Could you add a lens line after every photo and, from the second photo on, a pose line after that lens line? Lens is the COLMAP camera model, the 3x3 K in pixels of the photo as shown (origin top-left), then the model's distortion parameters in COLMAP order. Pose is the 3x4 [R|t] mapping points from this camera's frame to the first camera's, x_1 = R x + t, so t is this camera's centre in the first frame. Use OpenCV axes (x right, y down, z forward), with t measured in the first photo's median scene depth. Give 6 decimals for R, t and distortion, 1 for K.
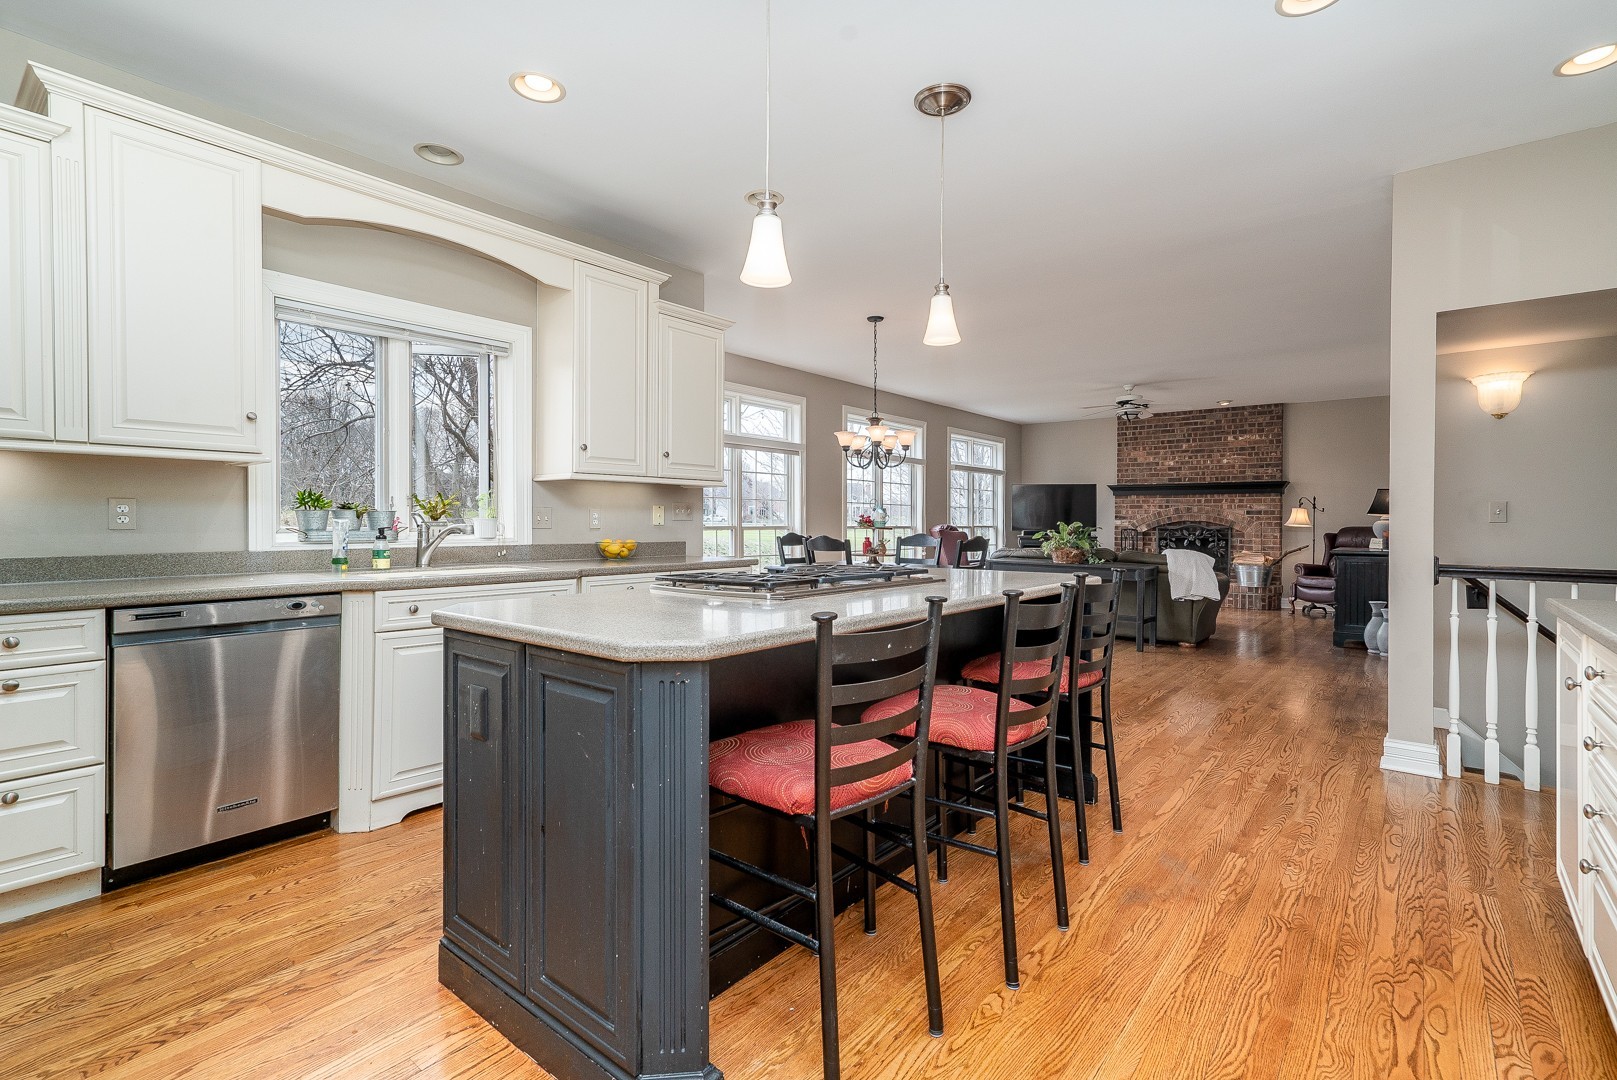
lens RADIAL K [[762.9, 0, 809.0], [0, 762.9, 525.7], [0, 0, 1]] dist [0.003215, 0.010017]
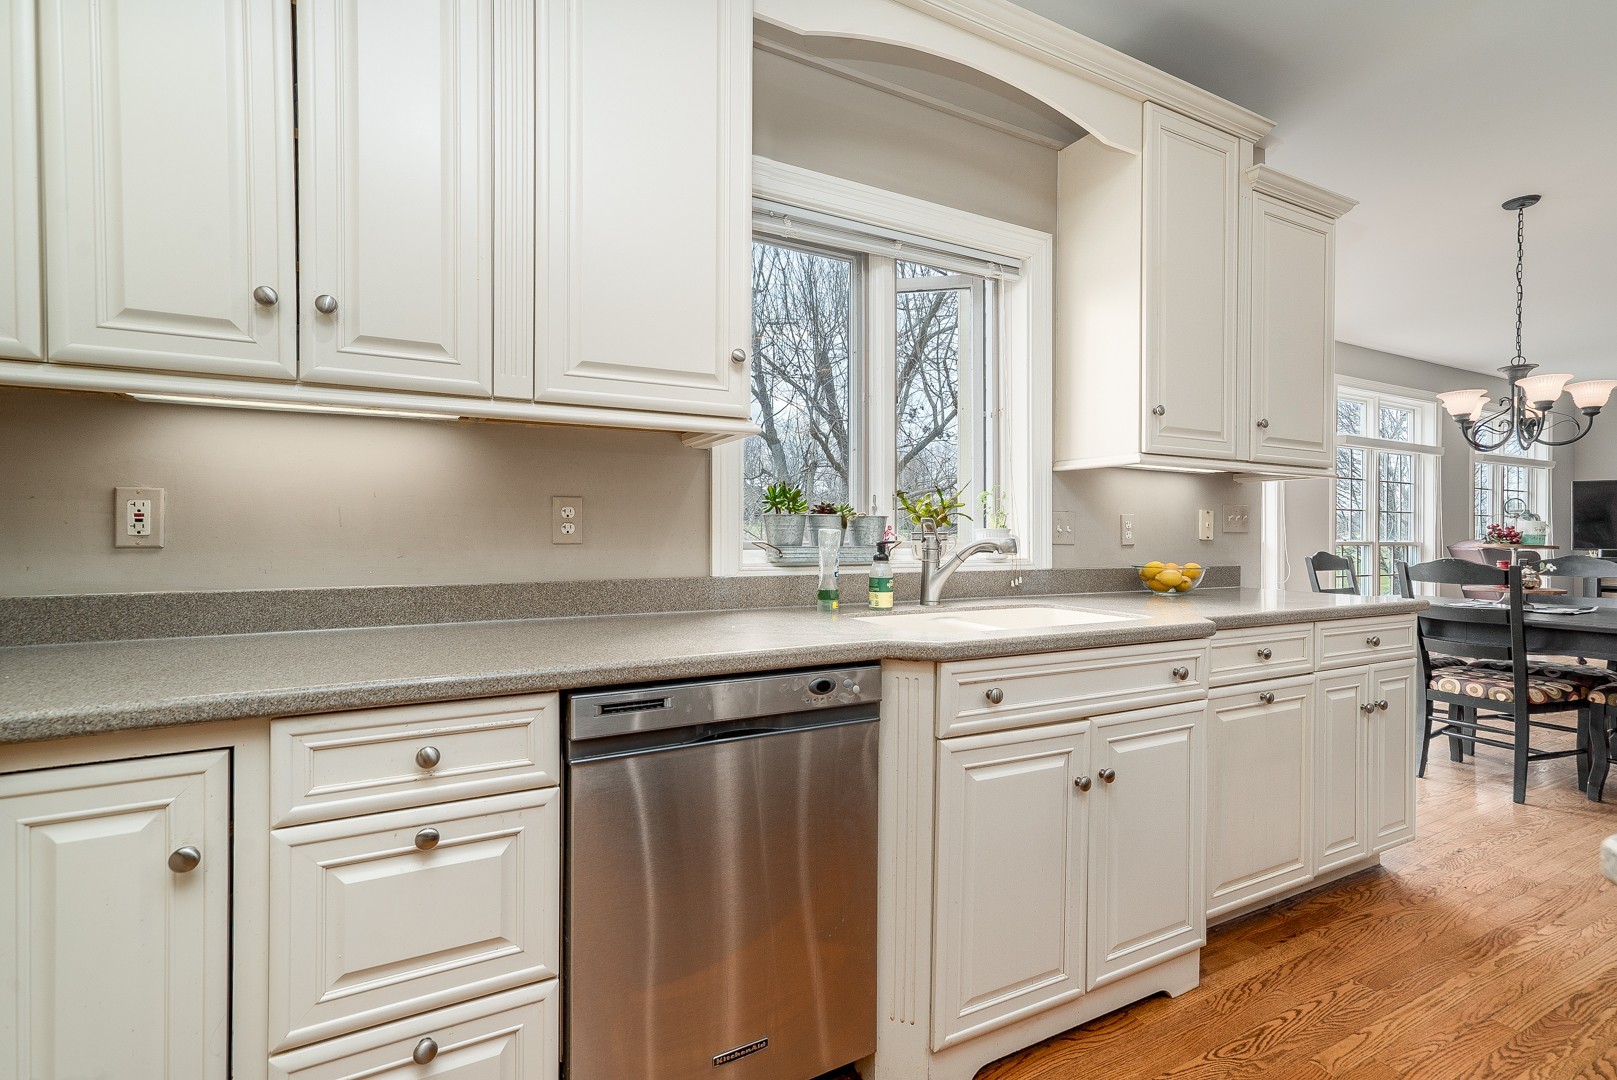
lens RADIAL K [[784.3, 0, 808.5], [0, 784.3, 540.0], [0, 0, 1]] dist [0.001007, 0.001593]
pose [[0.922960, 0.006681, -0.384837, -0.379243], [-0.005925, 0.999977, 0.003150, -0.001069], [0.384849, -0.000628, 0.922979, 0.392460]]
